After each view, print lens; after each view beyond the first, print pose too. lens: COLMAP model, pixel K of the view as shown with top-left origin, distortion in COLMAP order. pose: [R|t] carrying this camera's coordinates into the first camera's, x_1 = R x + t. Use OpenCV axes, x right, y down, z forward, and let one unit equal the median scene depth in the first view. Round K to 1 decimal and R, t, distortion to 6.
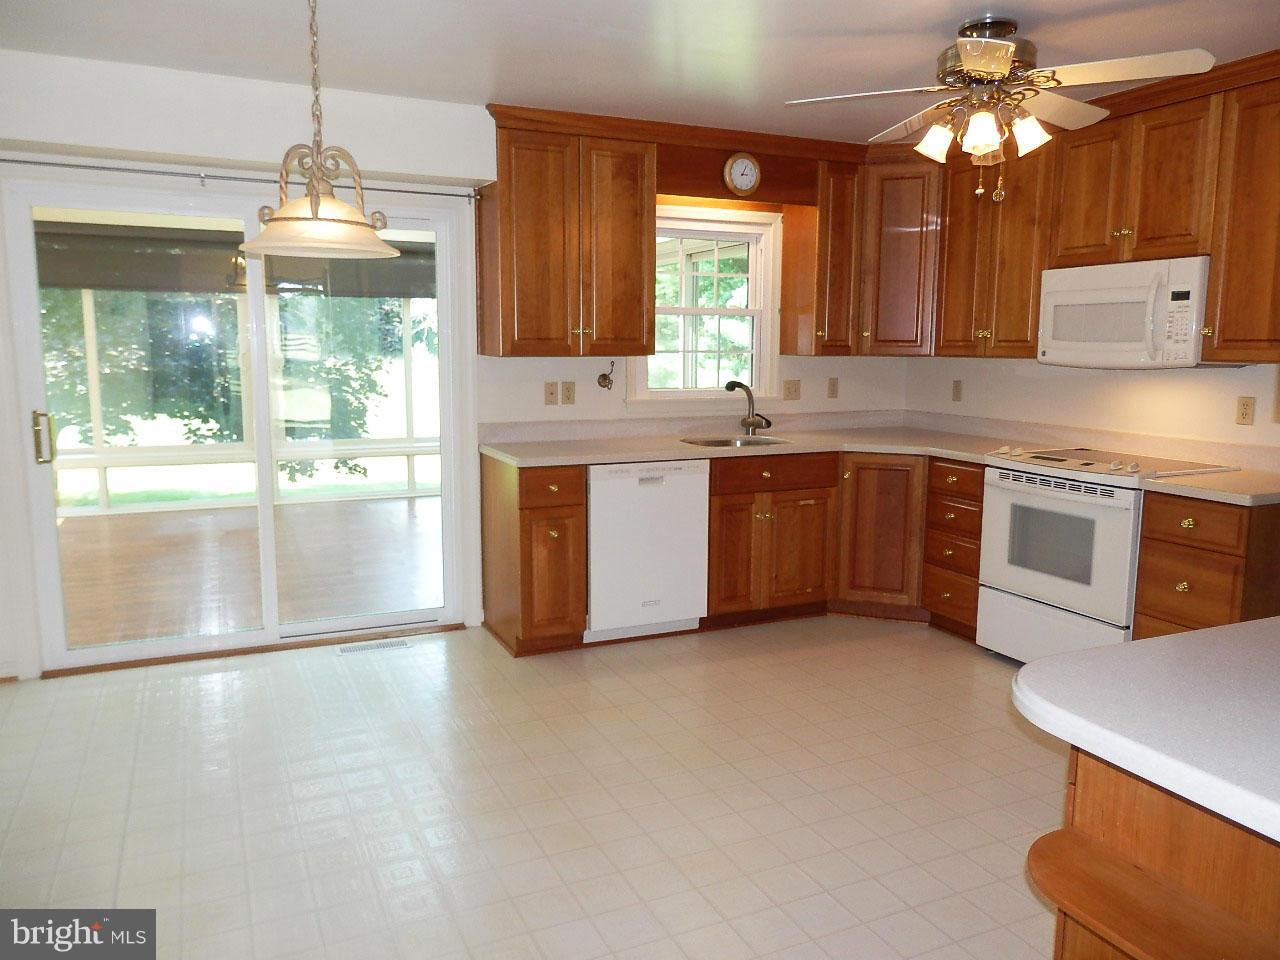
lens RADIAL K [[957.6, 0, 641.7], [0, 957.6, 480.1], [0, 0, 1]] dist [-0.005821, -0.003298]
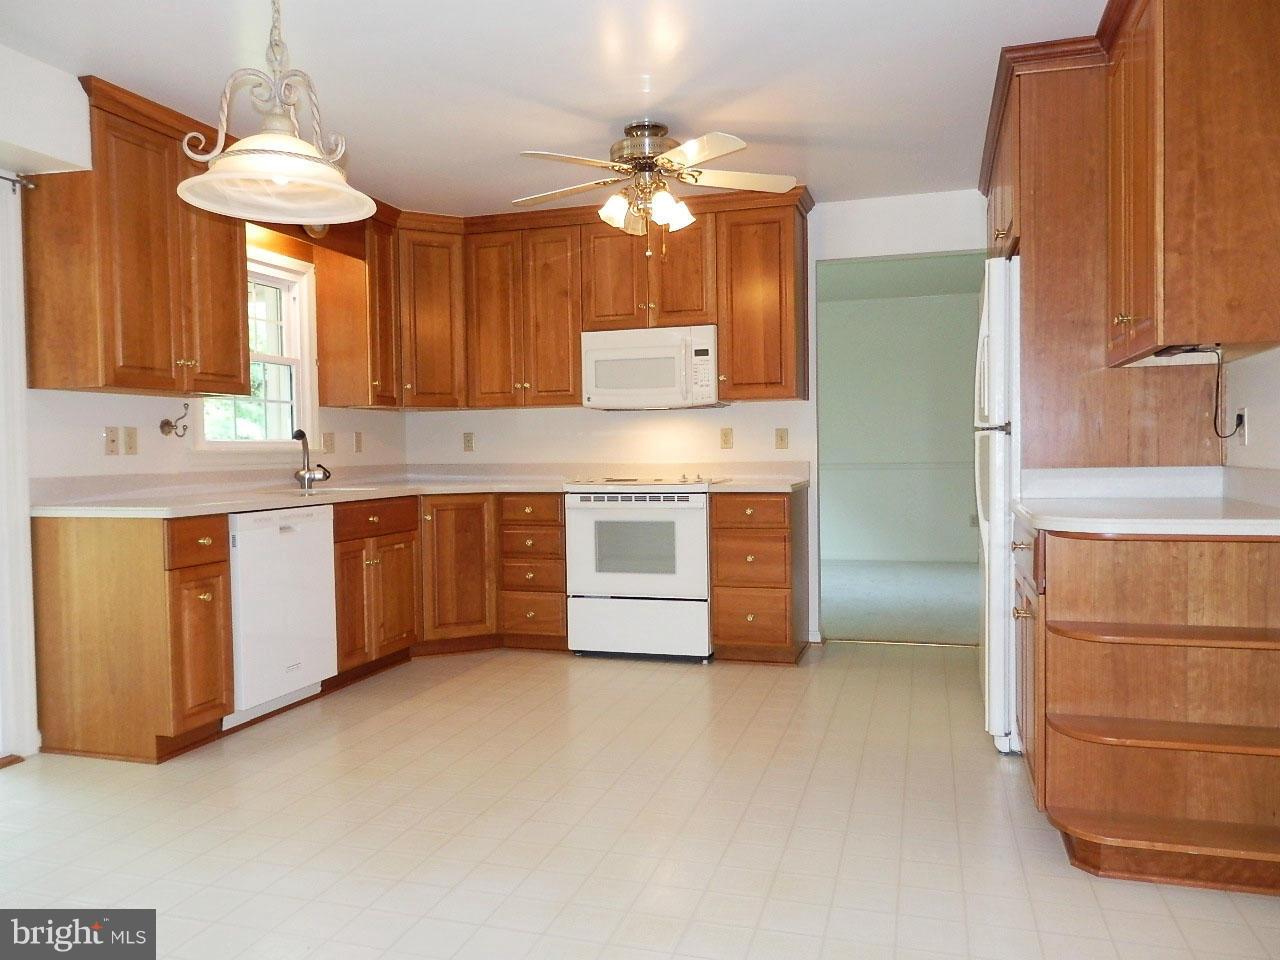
lens RADIAL K [[957.6, 0, 642.7], [0, 957.6, 479.7], [0, 0, 1]] dist [-0.005821, -0.003298]
pose [[0.658236, -0.036256, 0.751938, -0.449136], [0.124802, 0.990274, -0.061502, 0.051995], [-0.742395, 0.134326, 0.656359, 0.157120]]
